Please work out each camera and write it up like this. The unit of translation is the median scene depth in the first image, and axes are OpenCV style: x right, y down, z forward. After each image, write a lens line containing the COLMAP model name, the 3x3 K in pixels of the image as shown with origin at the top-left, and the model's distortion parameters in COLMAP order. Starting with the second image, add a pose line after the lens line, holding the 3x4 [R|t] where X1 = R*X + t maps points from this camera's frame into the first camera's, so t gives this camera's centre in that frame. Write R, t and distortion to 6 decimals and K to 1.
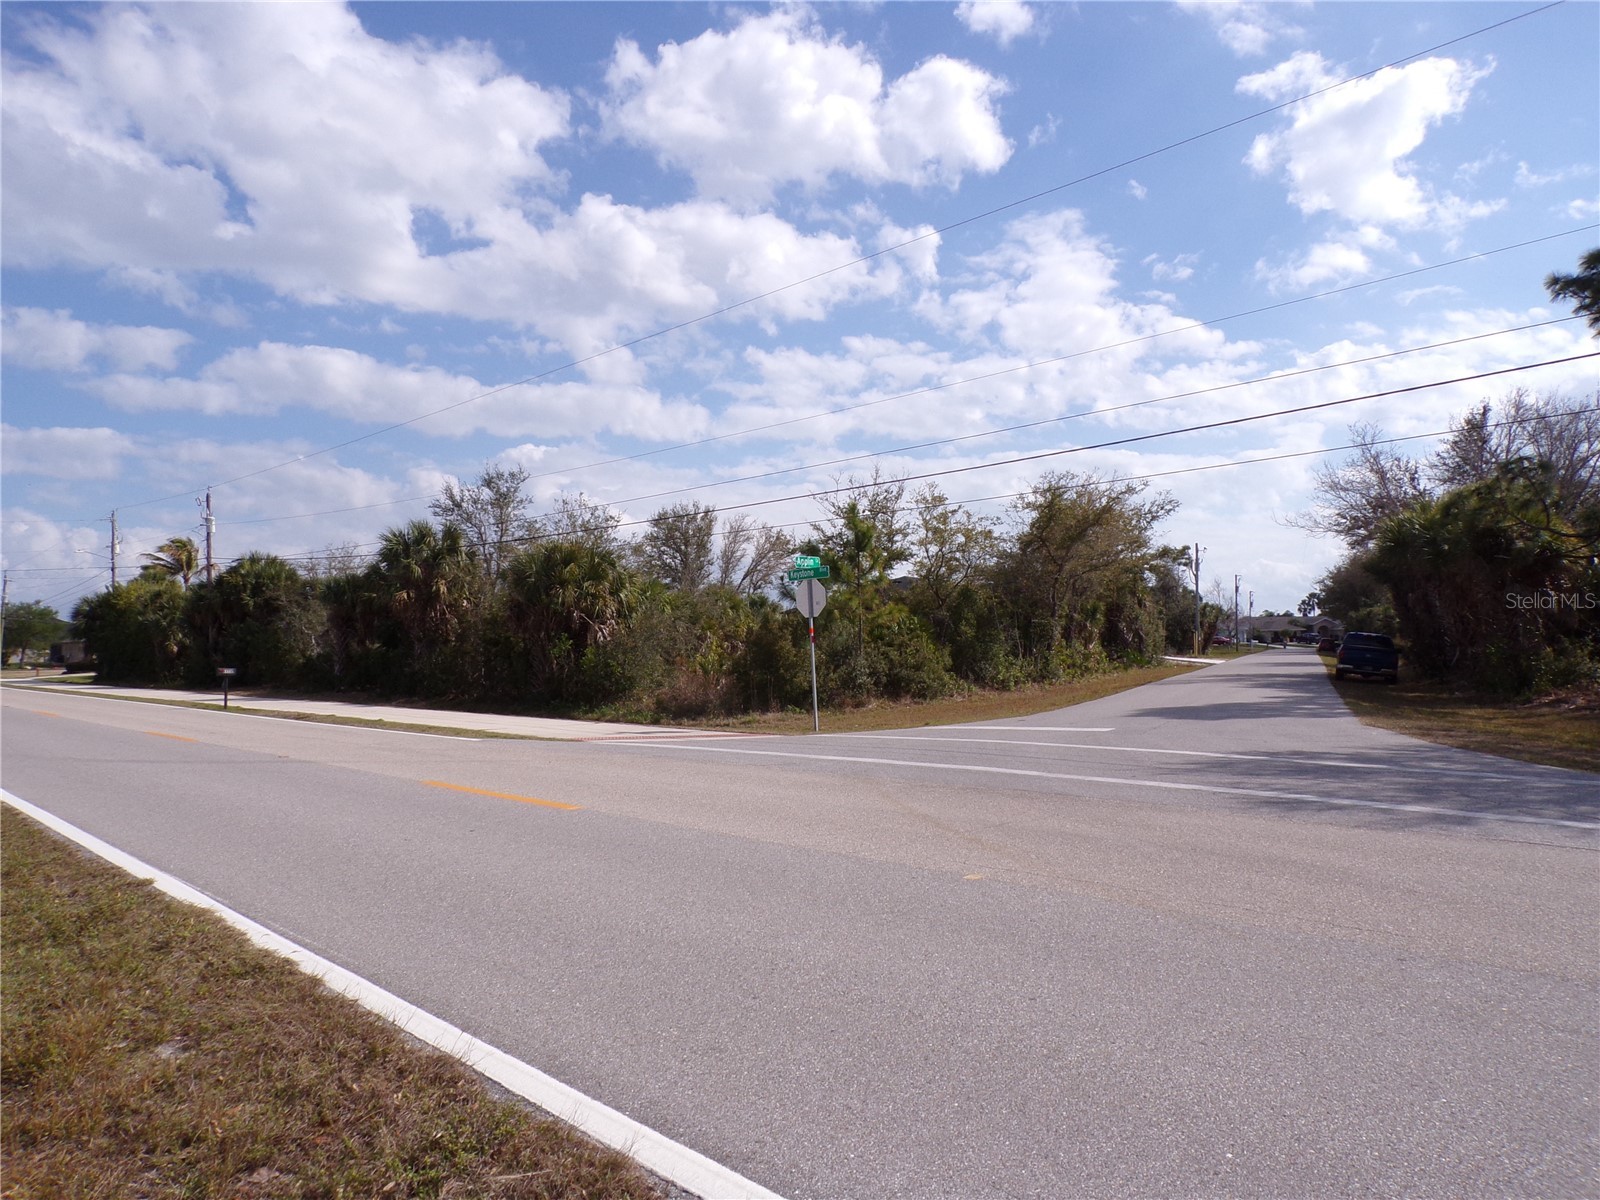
lens RADIAL K [[1046.9, 0, 800.0], [0, 1046.9, 600.0], [0, 0, 1]] dist [-0.003379, 0.000377]
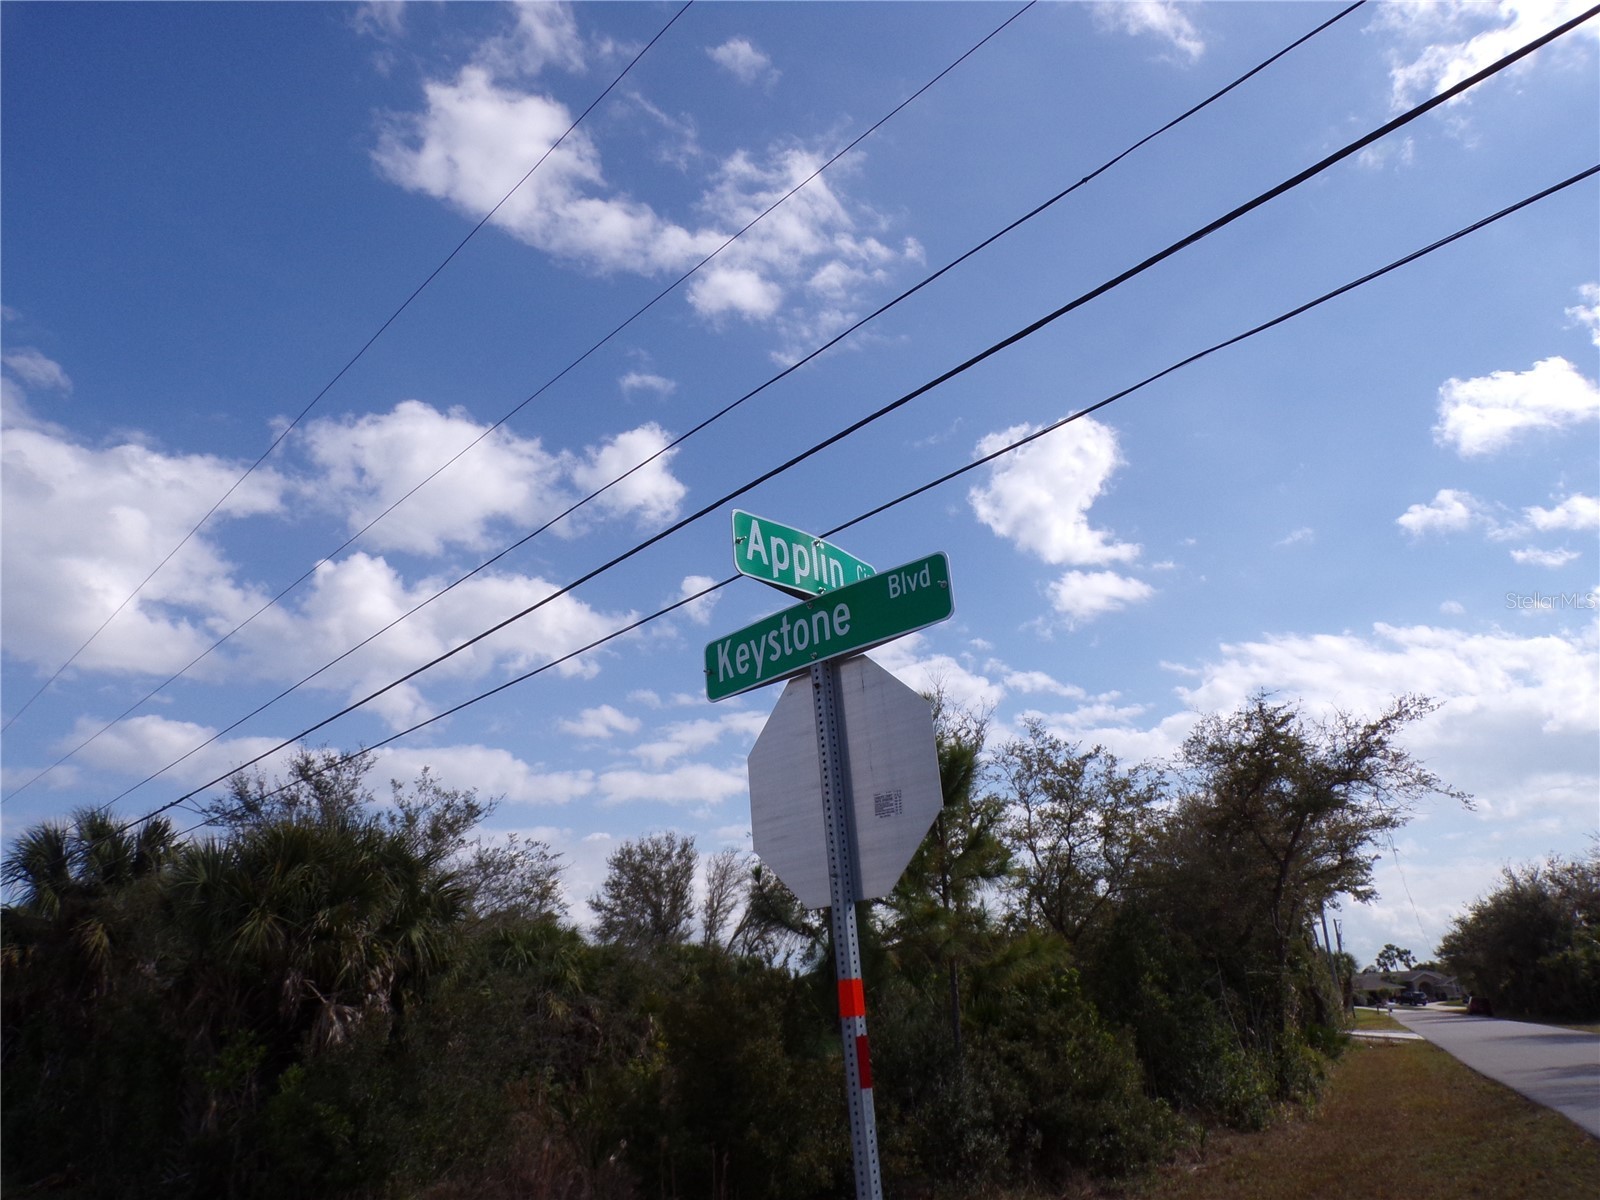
lens RADIAL K [[1149.3, 0, 776.5], [0, 1149.3, 595.5], [0, 0, 1]] dist [-0.038835, 0.027152]
pose [[0.999145, -0.036614, -0.019202, 0.002328], [0.028800, 0.949607, -0.312116, 0.011169], [0.029663, 0.311296, 0.949850, 0.375383]]
